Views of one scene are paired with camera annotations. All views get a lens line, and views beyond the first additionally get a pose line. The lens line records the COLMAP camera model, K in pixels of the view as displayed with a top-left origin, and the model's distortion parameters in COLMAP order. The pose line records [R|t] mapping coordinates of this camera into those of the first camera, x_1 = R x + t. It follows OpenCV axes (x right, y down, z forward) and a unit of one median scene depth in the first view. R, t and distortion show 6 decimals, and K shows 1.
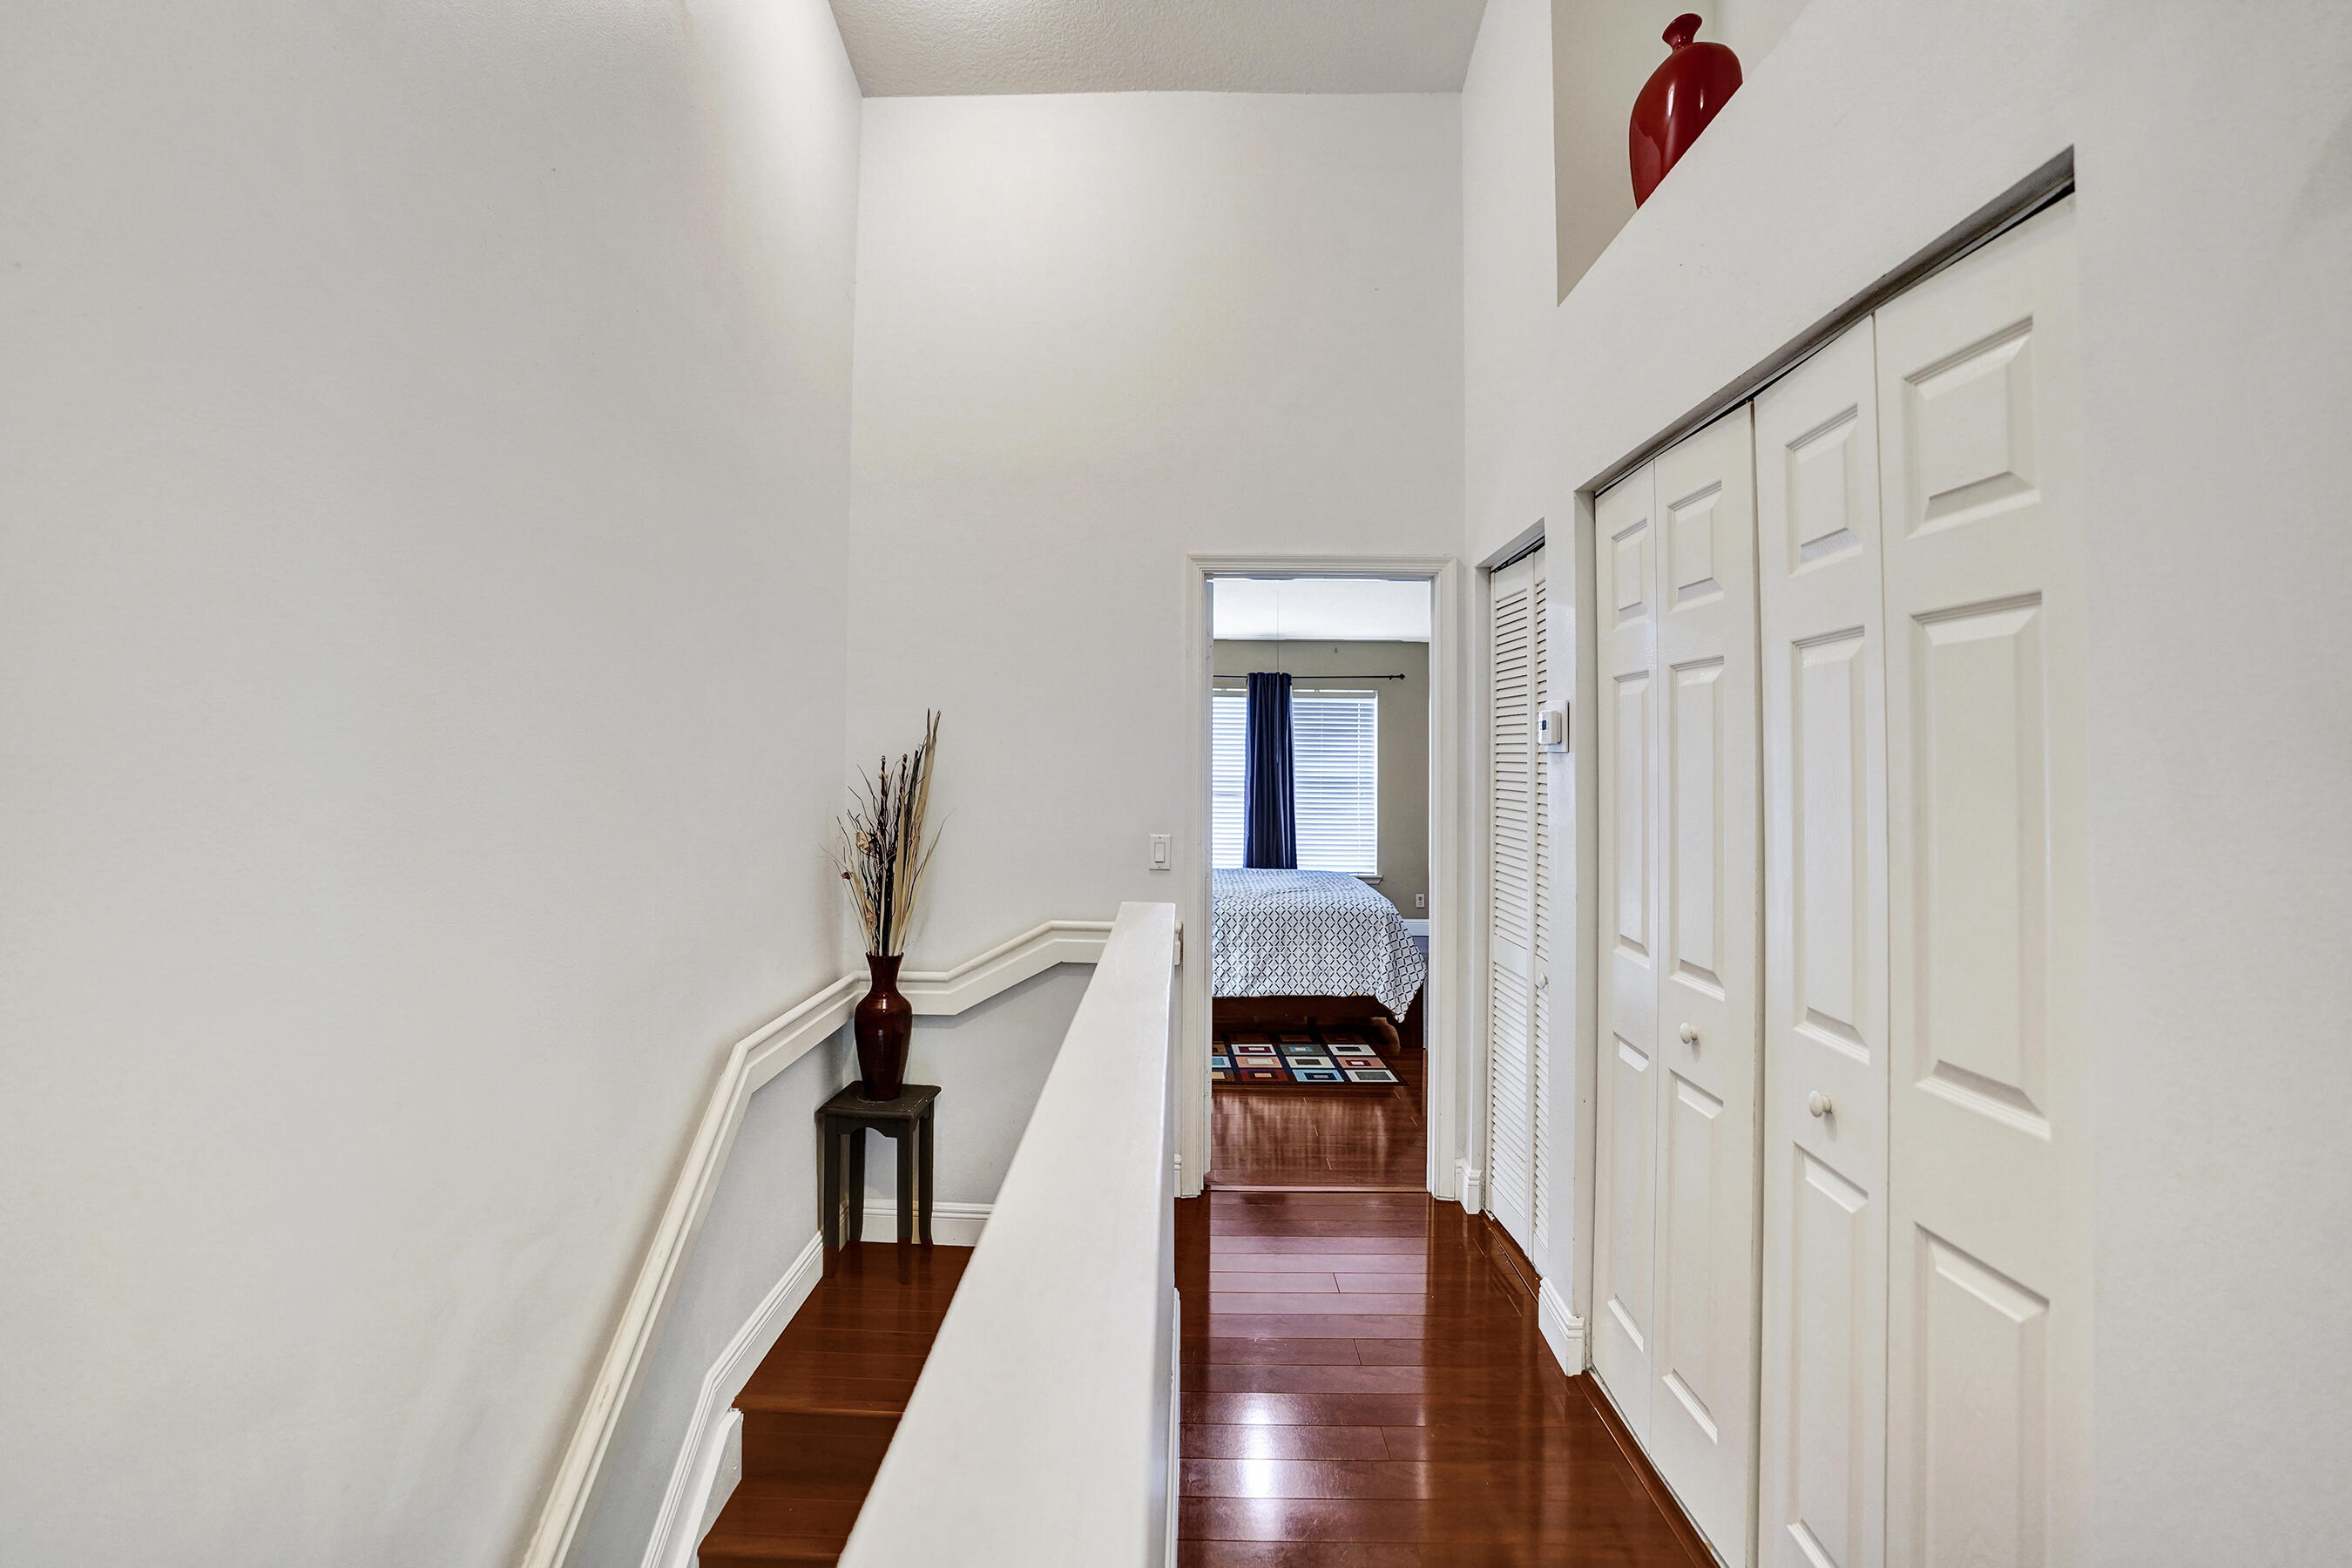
lens RADIAL K [[1126.2, 0, 1170.2], [0, 1126.2, 775.6], [0, 0, 1]] dist [-0.038973, 0.000726]
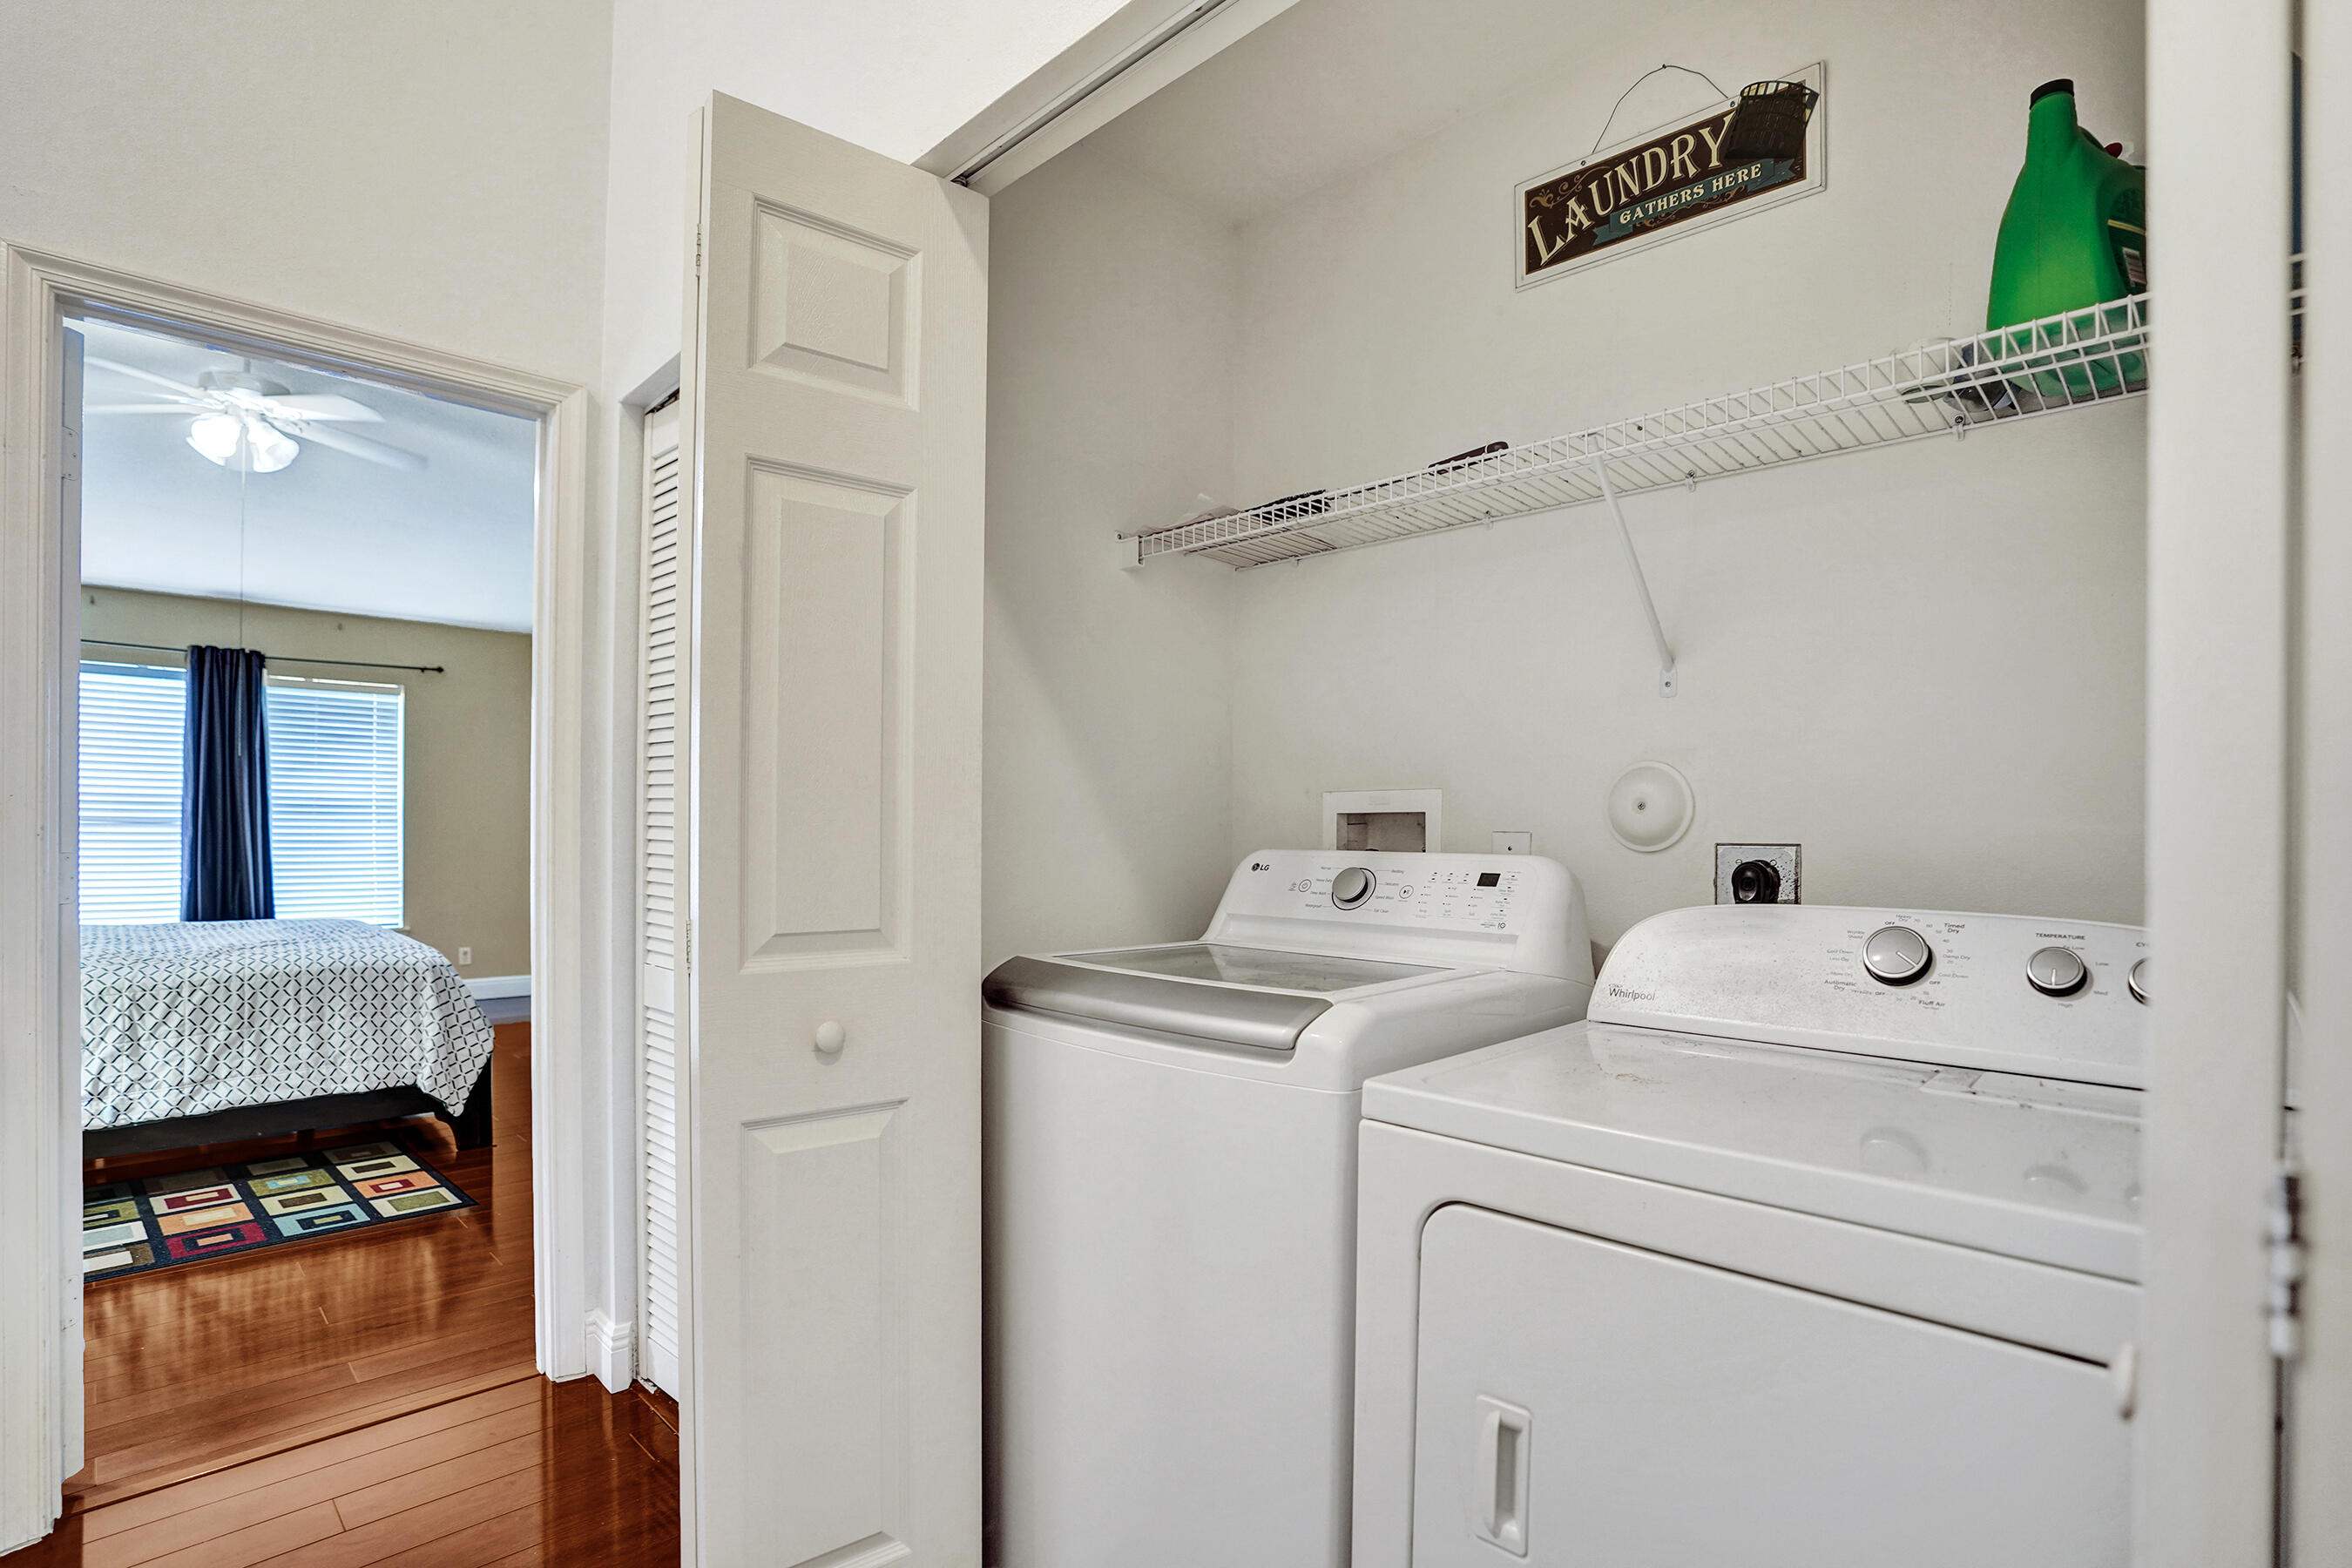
lens RADIAL K [[1131.0, 0, 1173.0], [0, 1131.0, 827.0], [0, 0, 1]] dist [-0.061752, 0.019931]
pose [[0.696145, -0.001523, 0.717900, 0.018893], [-0.000511, 0.999996, 0.002617, 0.033862], [-0.717901, -0.002189, 0.696142, 0.183541]]
